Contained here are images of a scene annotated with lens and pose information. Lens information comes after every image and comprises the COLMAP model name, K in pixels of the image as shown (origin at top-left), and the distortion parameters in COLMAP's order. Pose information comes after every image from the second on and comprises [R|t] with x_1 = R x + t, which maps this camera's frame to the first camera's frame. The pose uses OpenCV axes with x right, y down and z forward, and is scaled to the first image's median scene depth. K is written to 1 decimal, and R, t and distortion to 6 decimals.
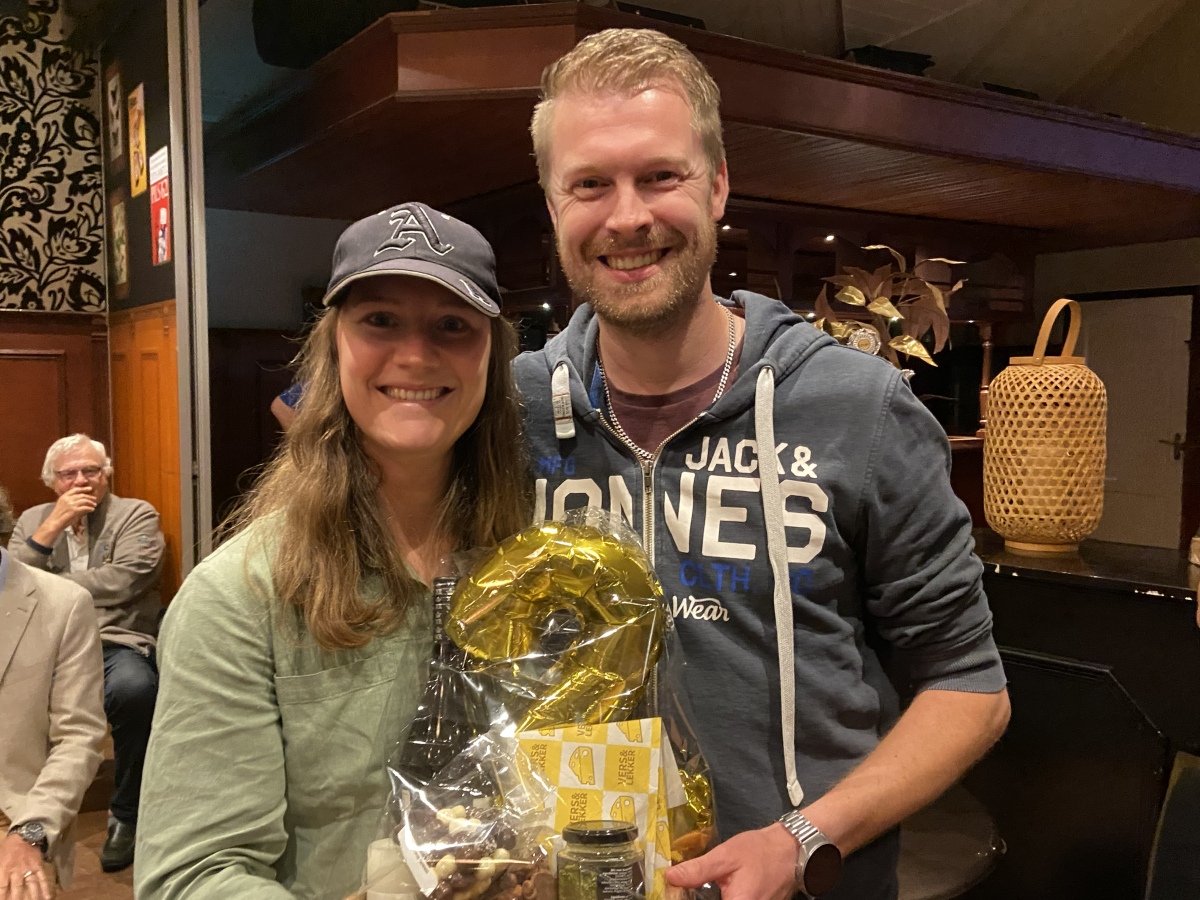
lens RADIAL K [[1126.2, 0, 597.6], [0, 1126.2, 457.0], [0, 0, 1]] dist [0.120833, -0.179040]
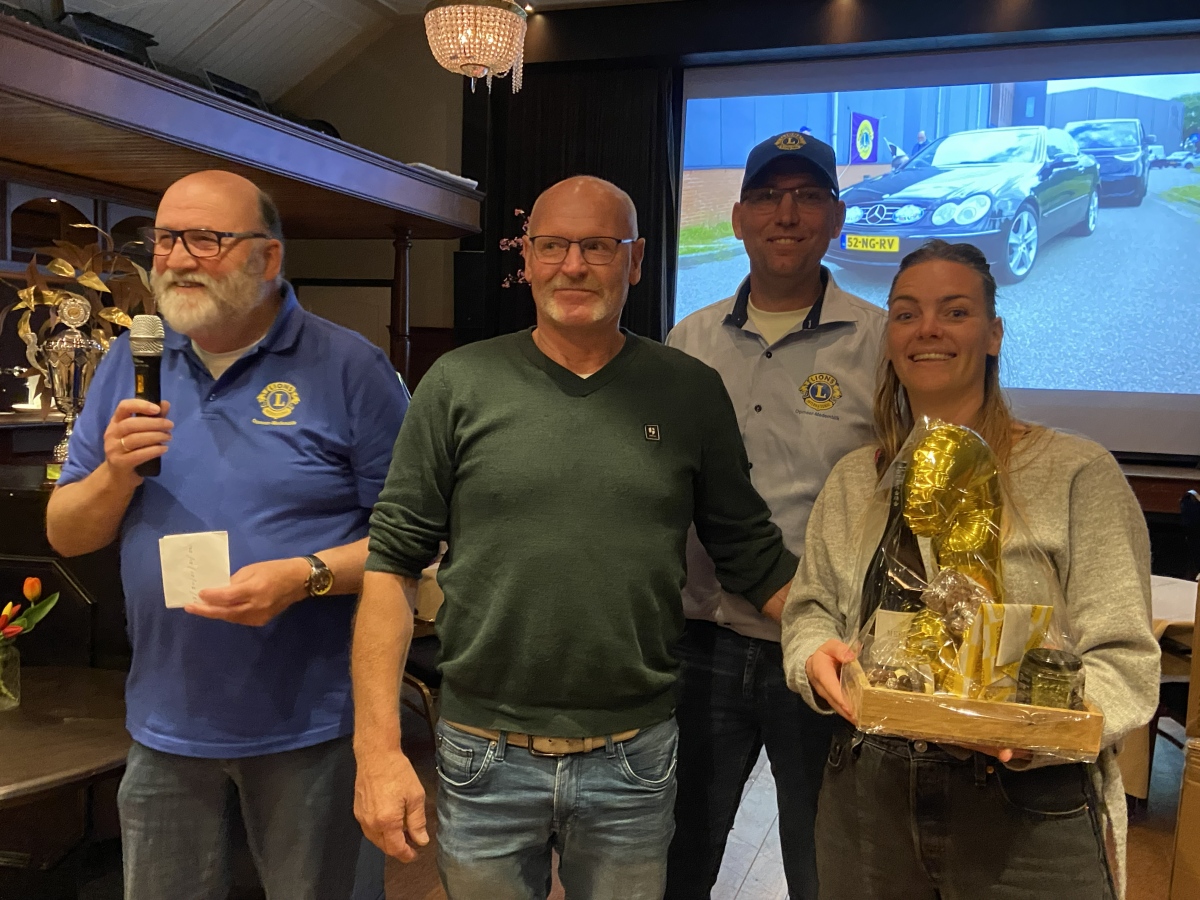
lens RADIAL K [[1126.2, 0, 597.6], [0, 1126.2, 457.0], [0, 0, 1]] dist [0.120833, -0.179040]
pose [[0.807325, -0.023588, 0.589636, -0.017897], [0.009760, 0.999598, 0.026625, 0.017530], [-0.590026, -0.015740, 0.807230, -0.216884]]
